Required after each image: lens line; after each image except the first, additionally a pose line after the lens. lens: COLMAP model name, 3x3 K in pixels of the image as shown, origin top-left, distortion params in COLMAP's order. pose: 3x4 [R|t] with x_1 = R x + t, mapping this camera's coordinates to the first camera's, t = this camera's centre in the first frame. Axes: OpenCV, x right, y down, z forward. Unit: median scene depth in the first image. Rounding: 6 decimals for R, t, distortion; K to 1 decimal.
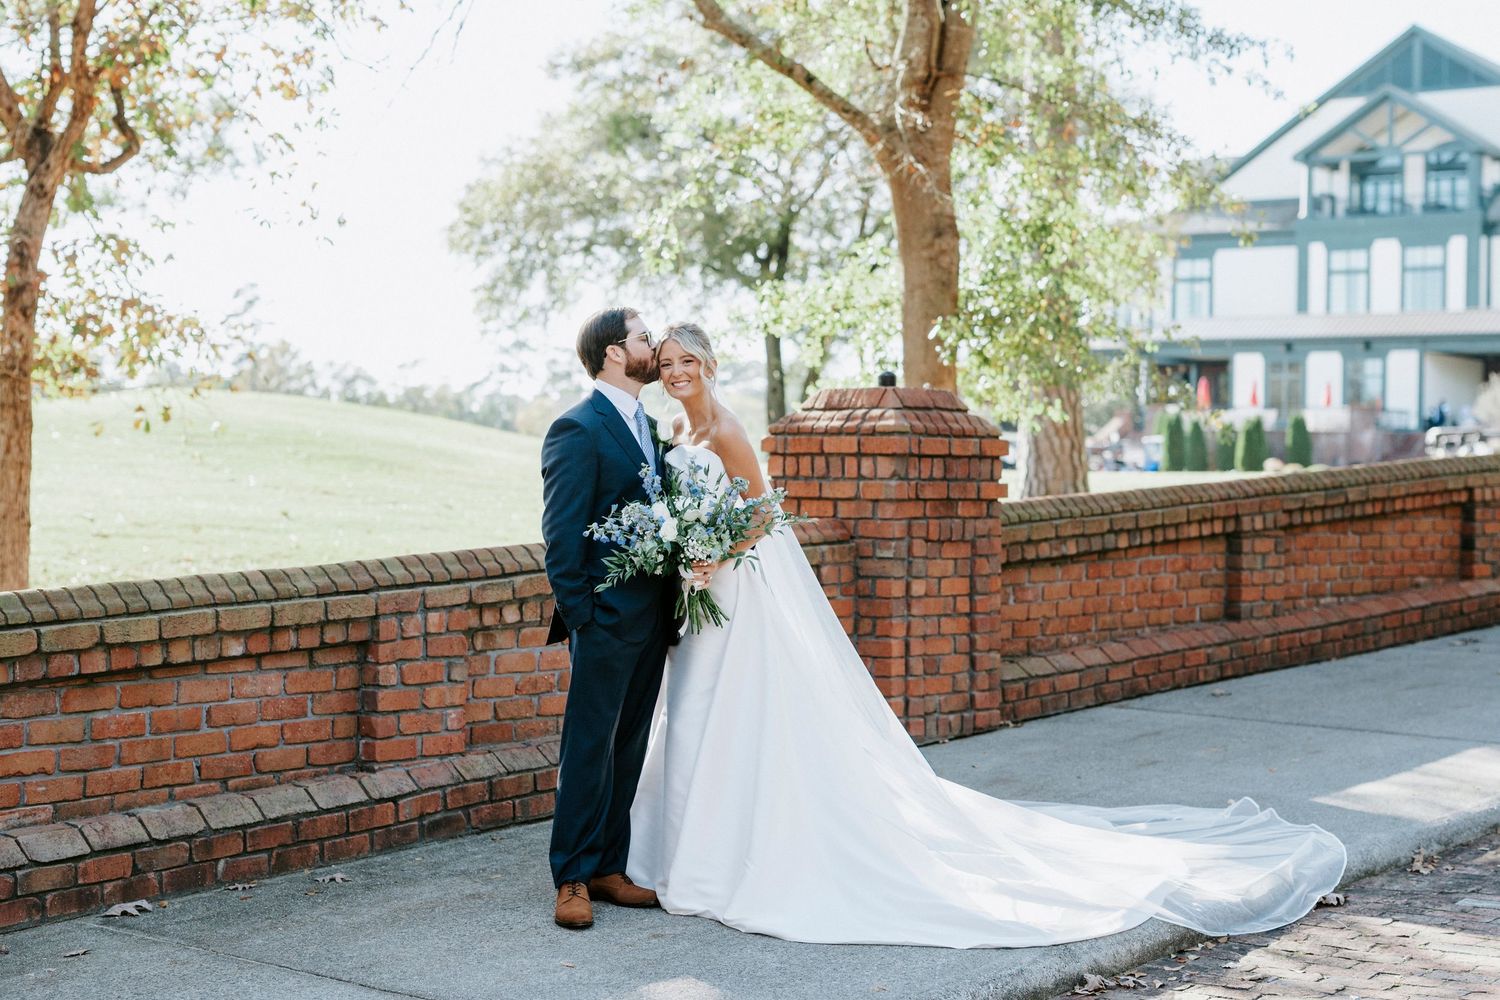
lens RADIAL K [[2732.4, 0, 780.4], [0, 2732.4, 499.4], [0, 0, 1]] dist [0.016610, -0.018141]
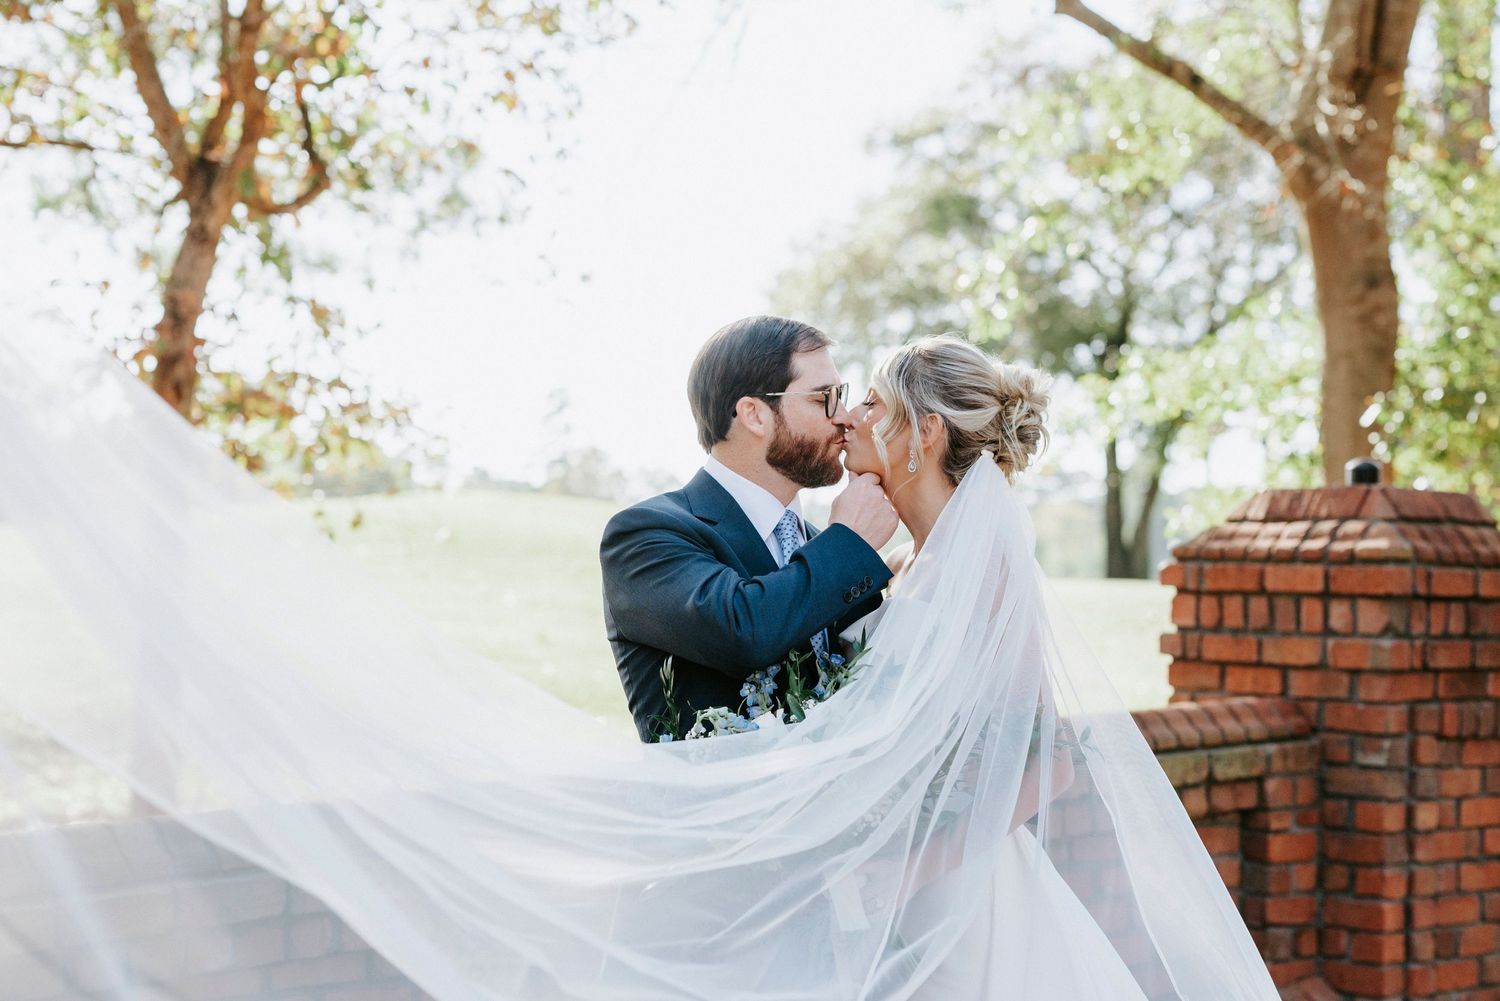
lens RADIAL K [[2825.9, 0, 750.0], [0, 2825.9, 500.5], [0, 0, 1]] dist [0.010537, 0.045999]
pose [[0.992050, 0.006068, -0.125699, -0.017517], [-0.011009, 0.999192, -0.038650, -0.010275], [0.125363, 0.039727, 0.991315, 0.312999]]
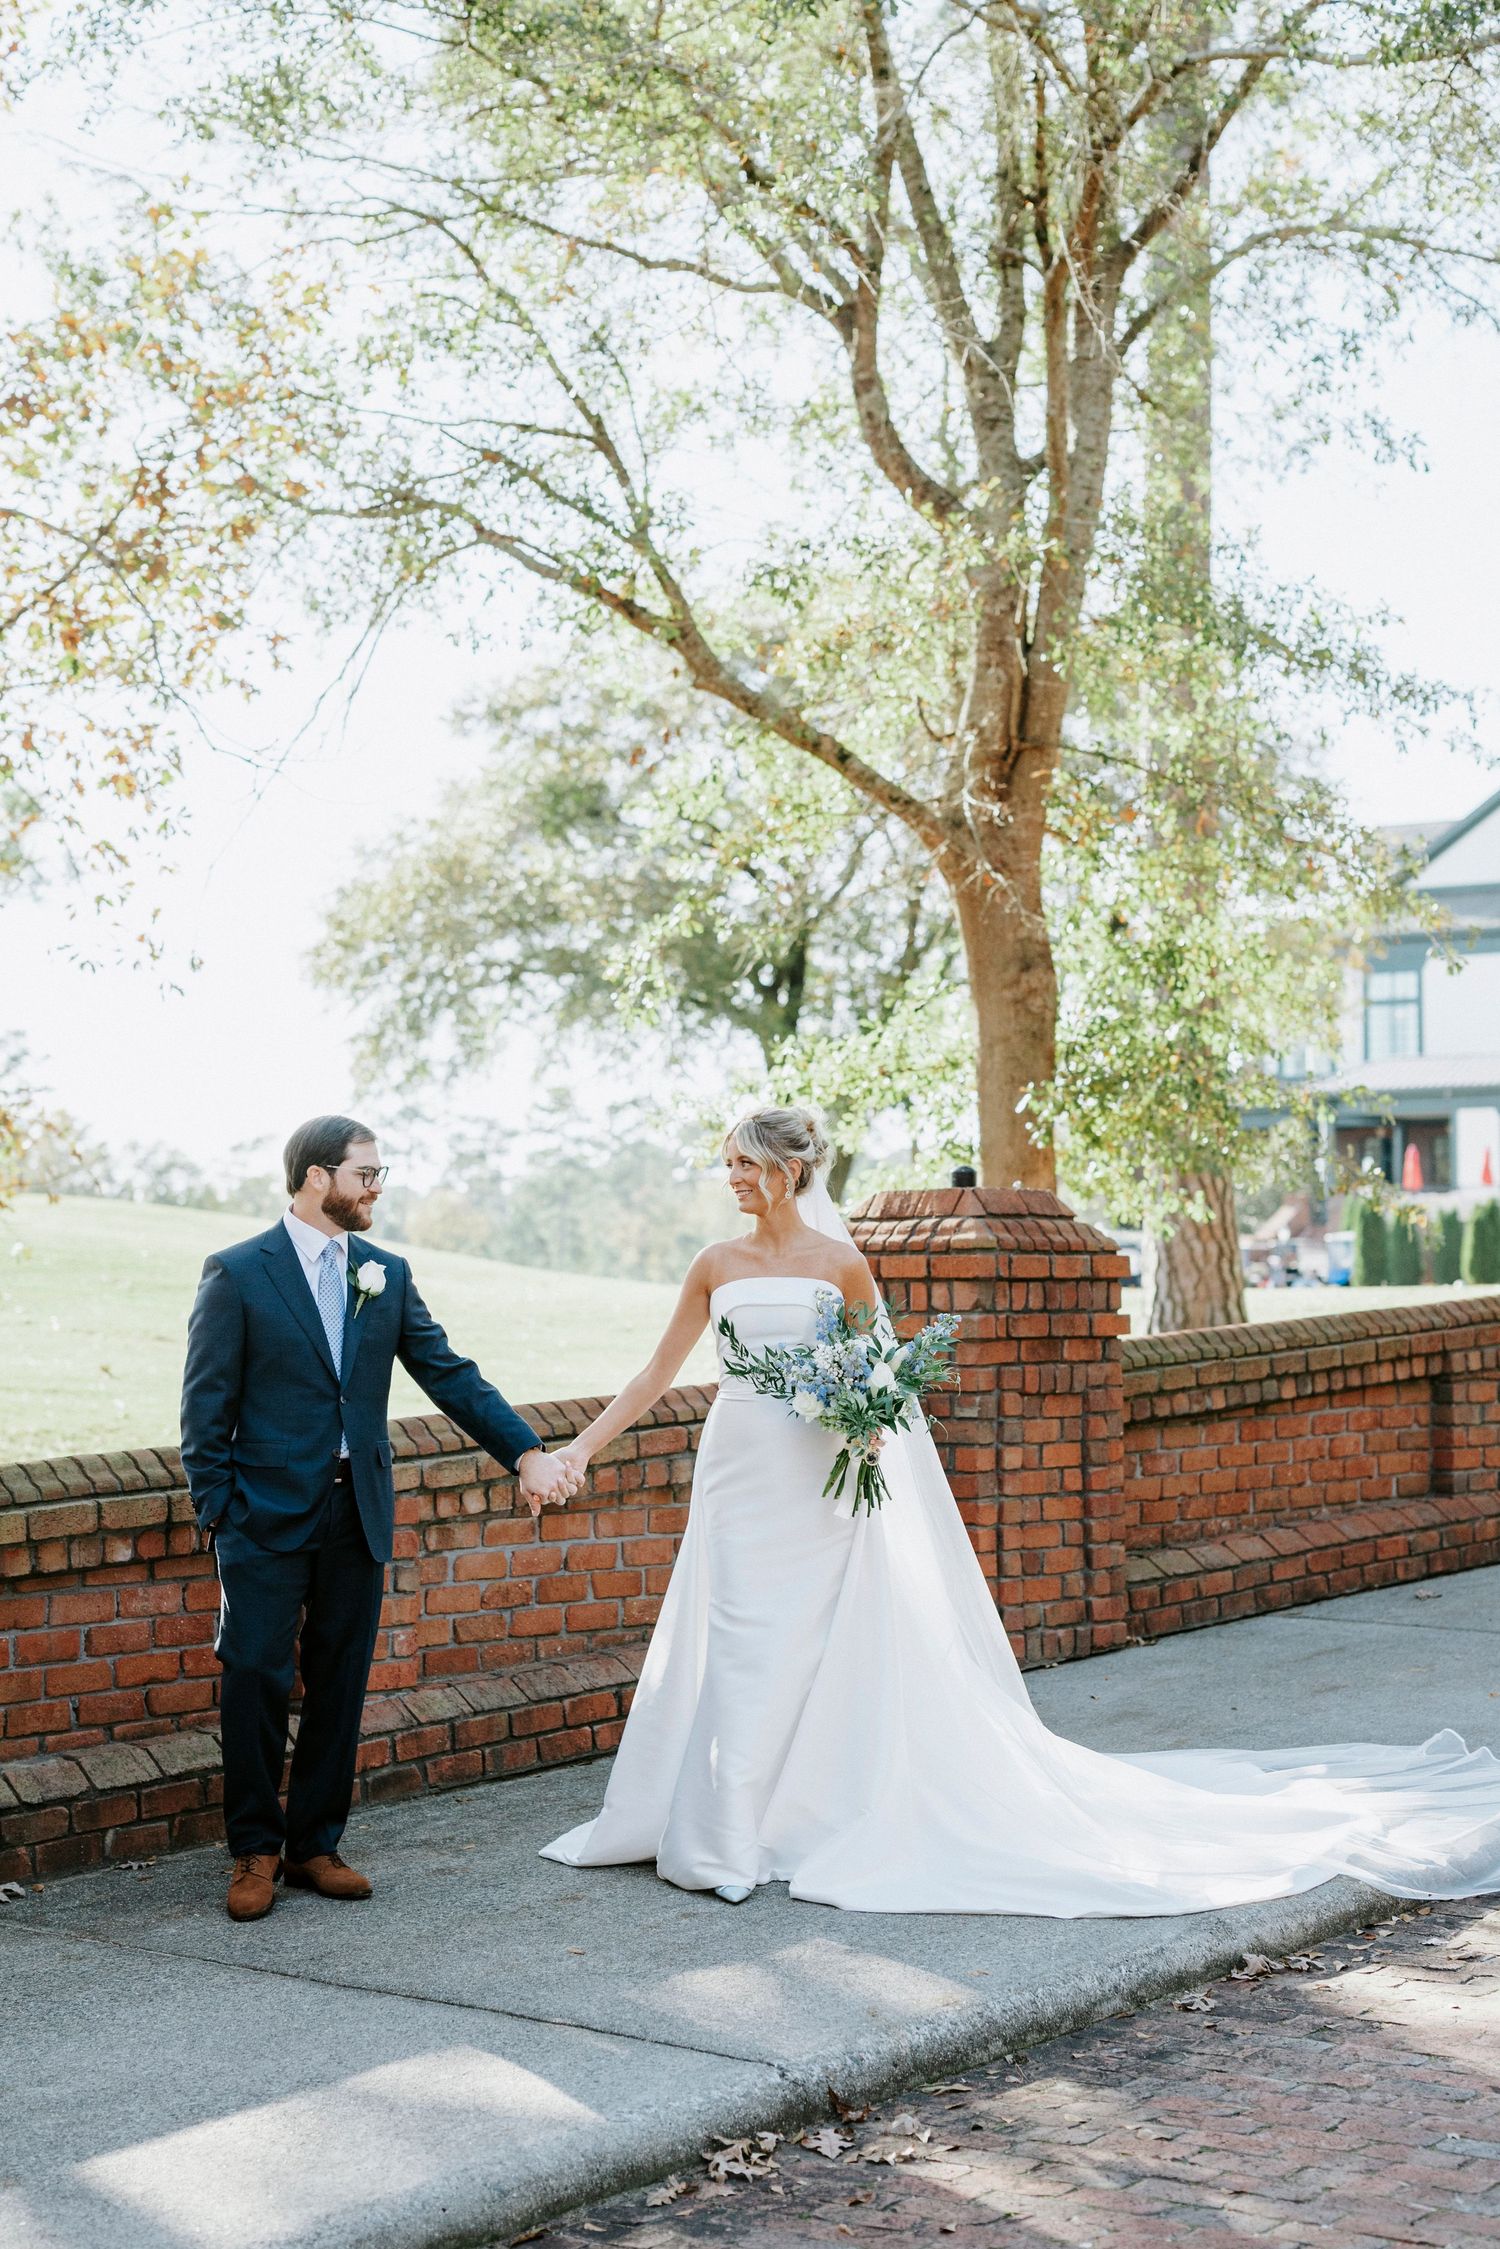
lens RADIAL K [[4031.3, 0, 750.0], [0, 4031.3, 1124.5], [0, 0, 1]] dist [-0.009556, 0.009133]
pose [[0.999787, -0.018118, -0.009928, -0.007271], [0.017580, 0.998497, -0.051913, -0.002146], [0.010854, 0.051727, 0.998602, -0.086532]]
